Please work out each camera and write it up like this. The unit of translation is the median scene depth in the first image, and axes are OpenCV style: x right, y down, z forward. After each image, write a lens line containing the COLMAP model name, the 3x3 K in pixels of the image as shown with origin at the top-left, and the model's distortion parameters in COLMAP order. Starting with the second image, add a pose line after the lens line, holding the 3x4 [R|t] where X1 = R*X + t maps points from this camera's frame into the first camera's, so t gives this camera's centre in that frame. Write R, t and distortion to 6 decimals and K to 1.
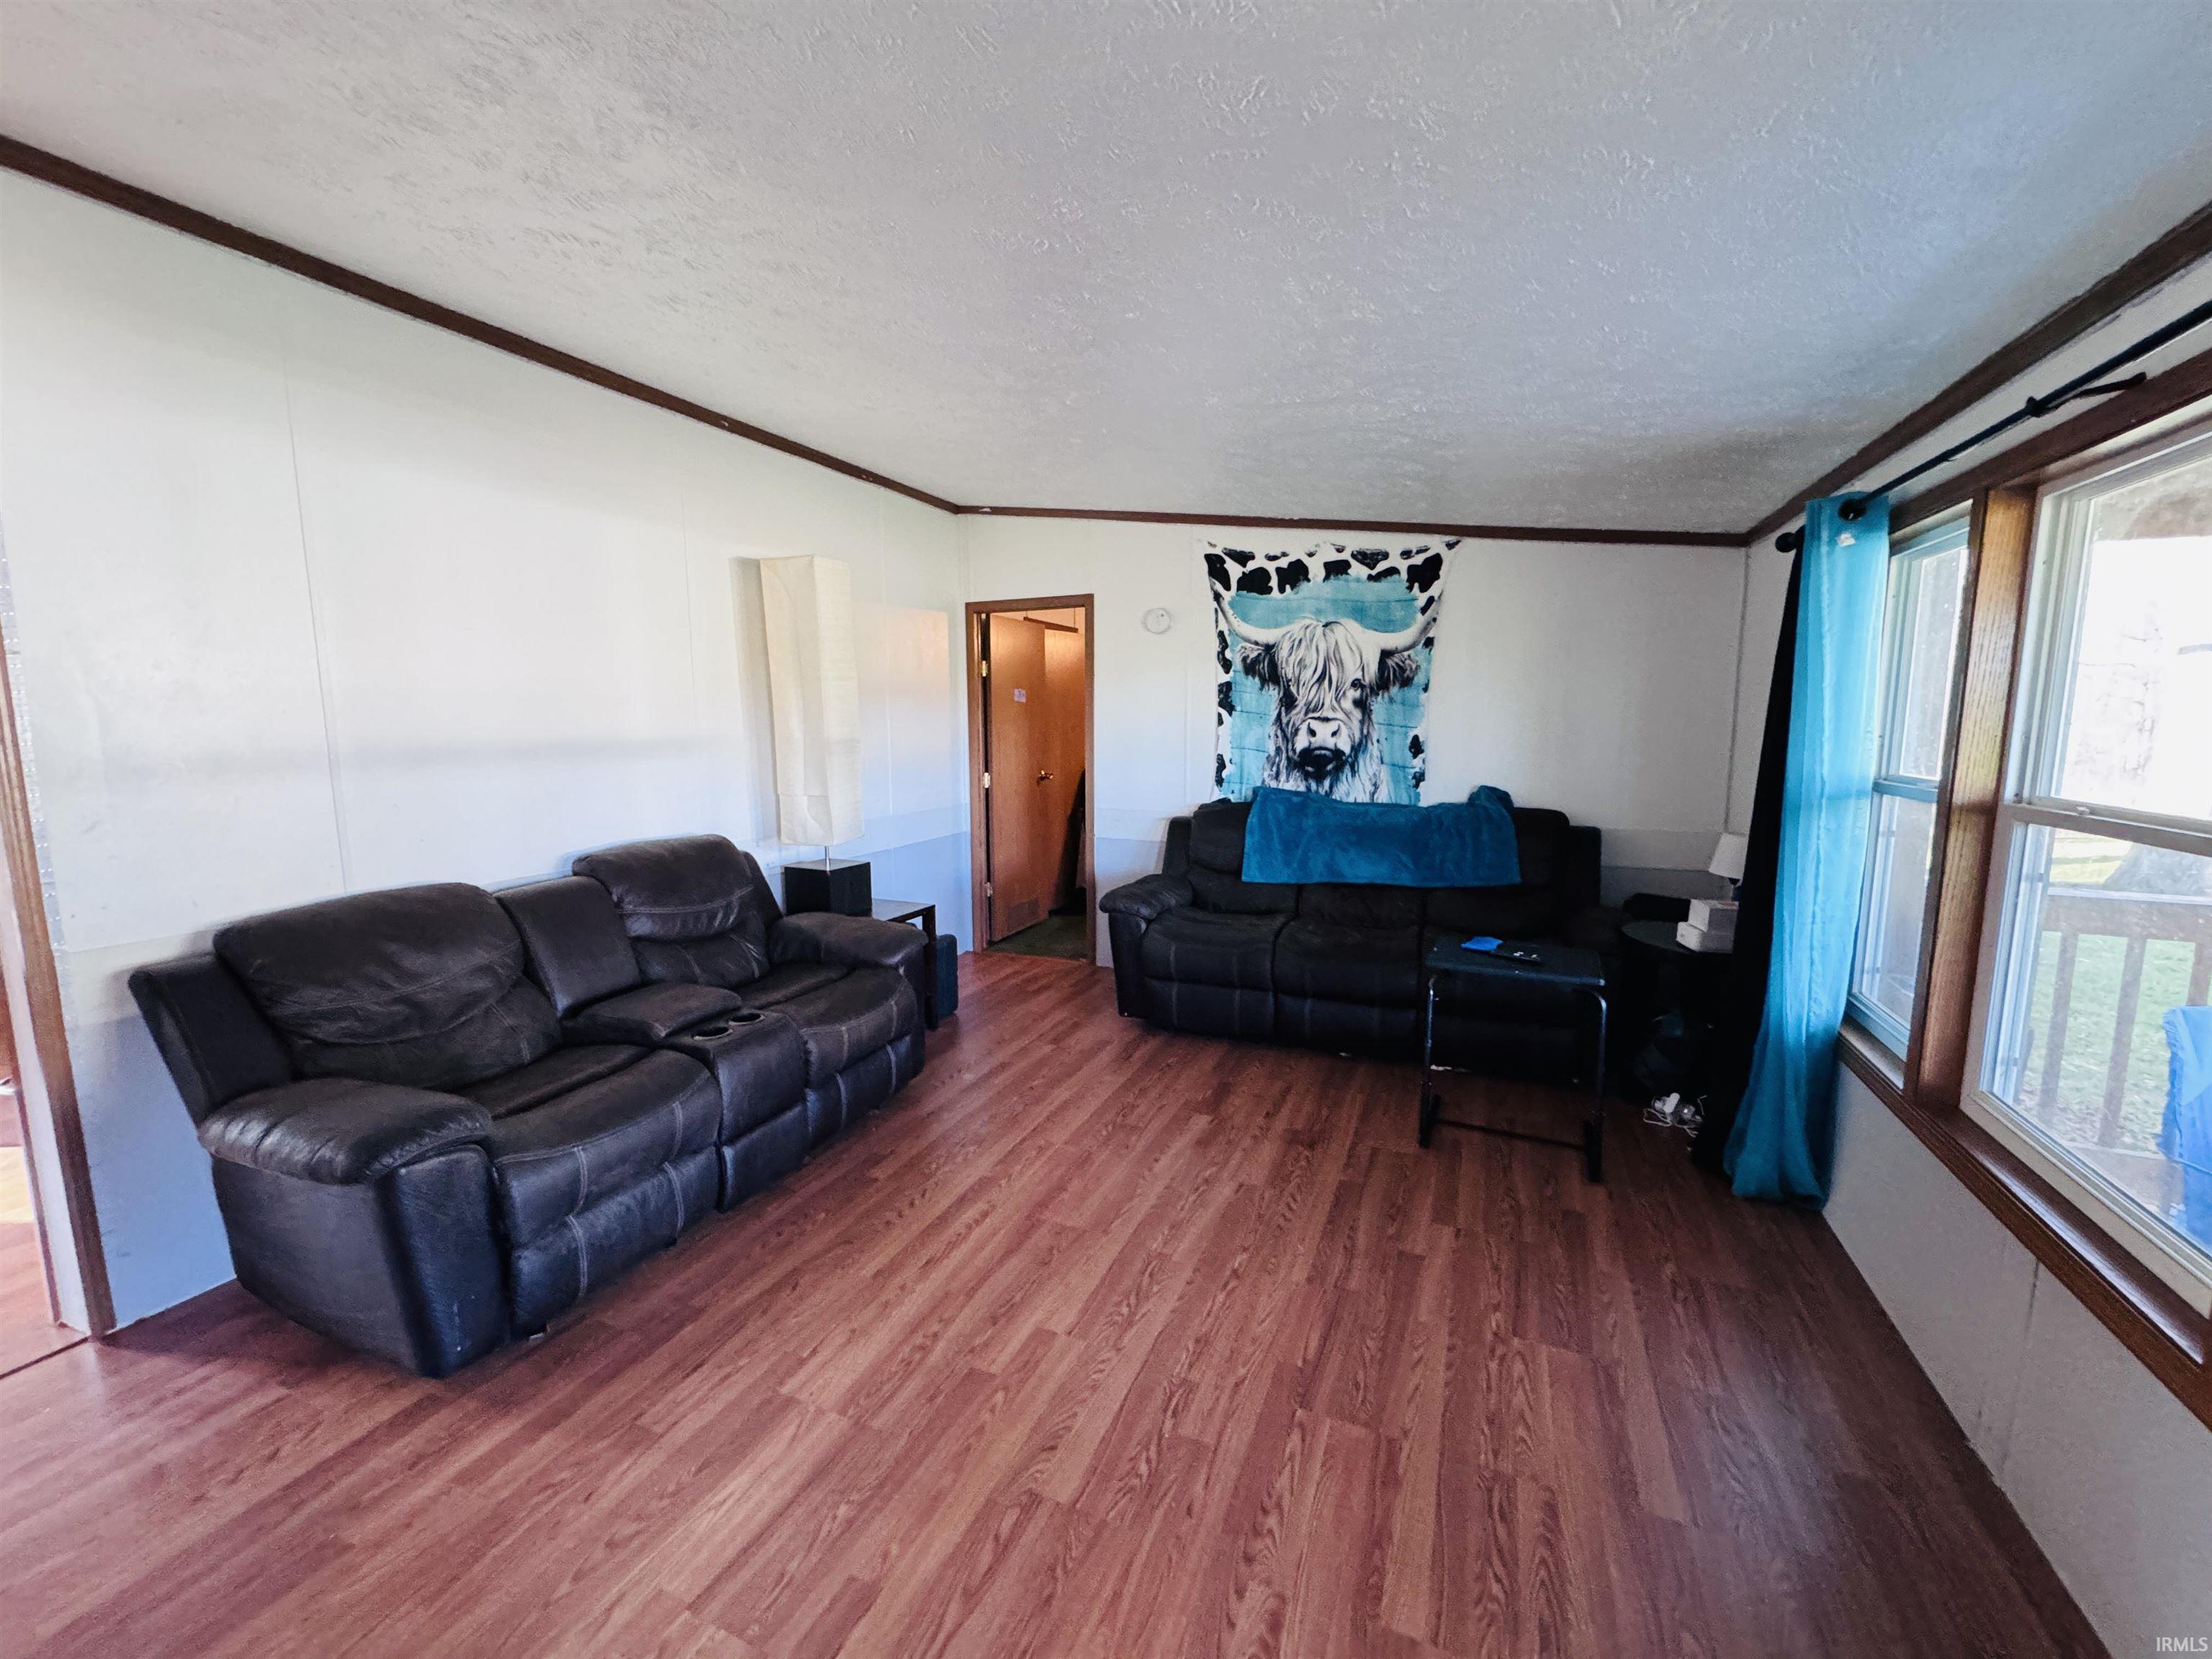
lens RADIAL K [[884.0, 0, 1107.6], [0, 884.0, 830.1], [0, 0, 1]] dist [-0.003498, 0.000192]
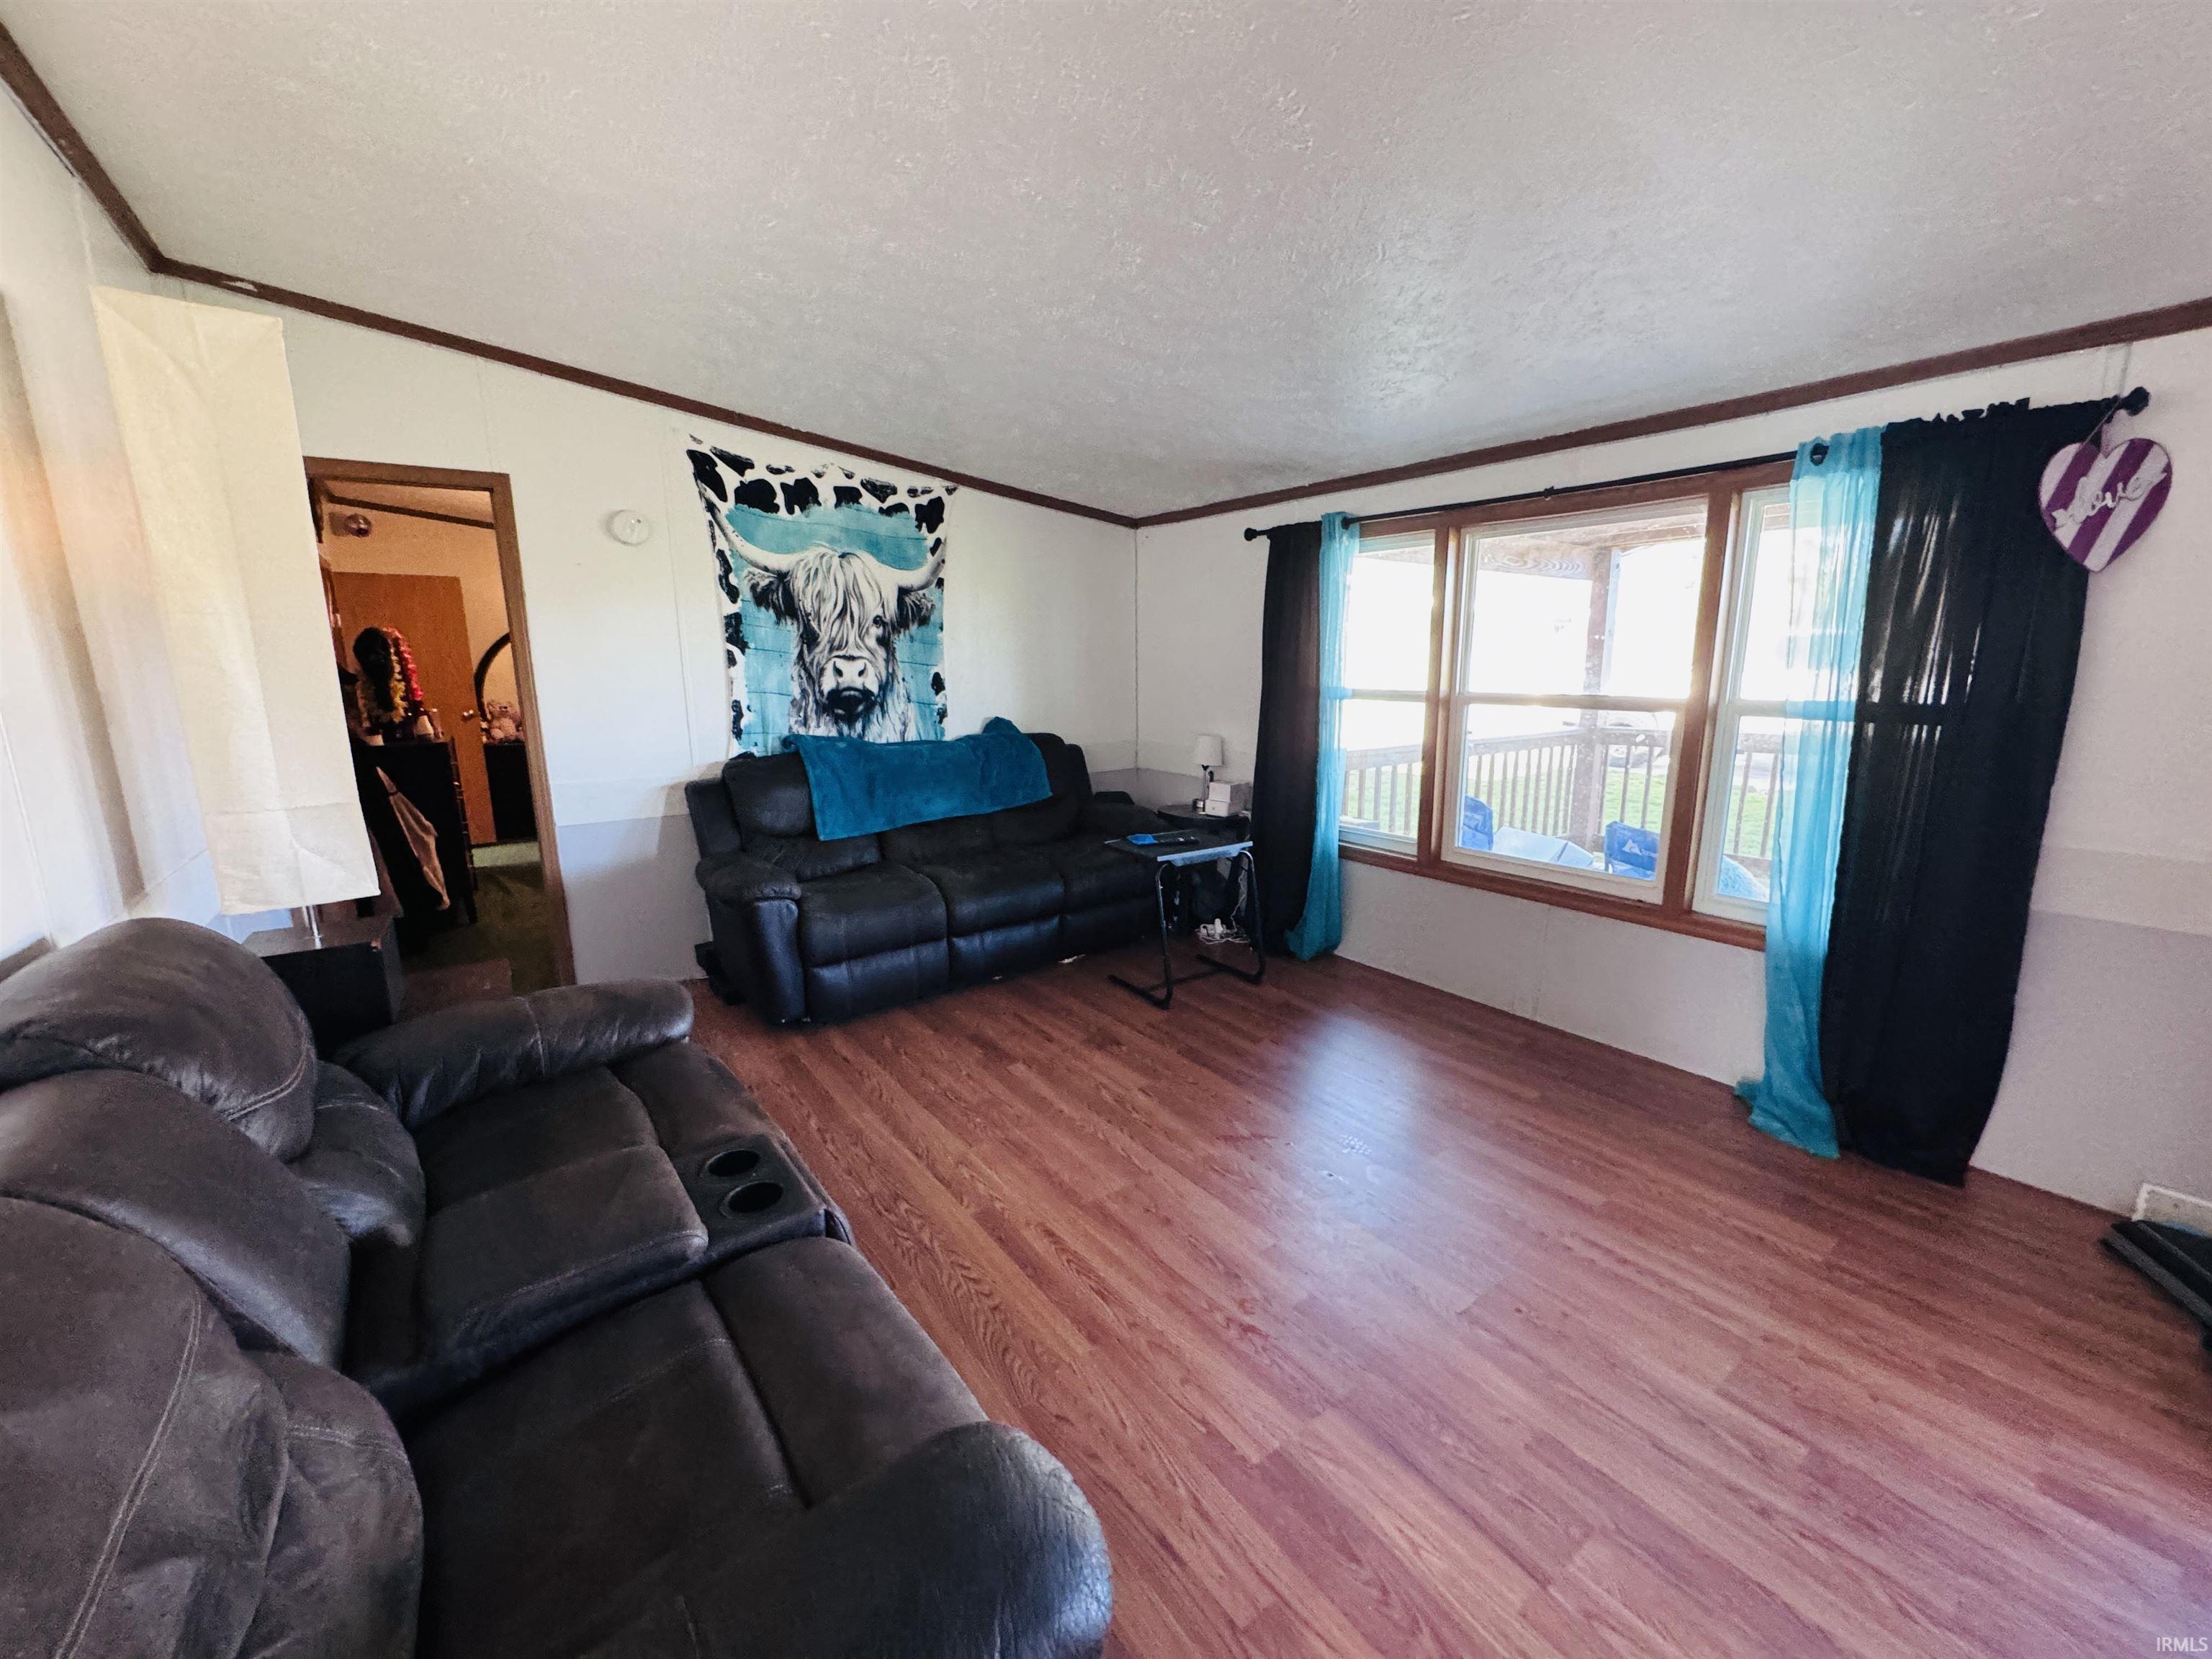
lens RADIAL K [[884.0, 0, 1109.3], [0, 884.0, 828.5], [0, 0, 1]] dist [-0.003498, 0.000192]
pose [[0.504028, -0.165590, 0.847665, -0.453165], [0.116321, 0.985522, 0.123355, -0.030618], [-0.855819, 0.036426, 0.515992, 0.289366]]
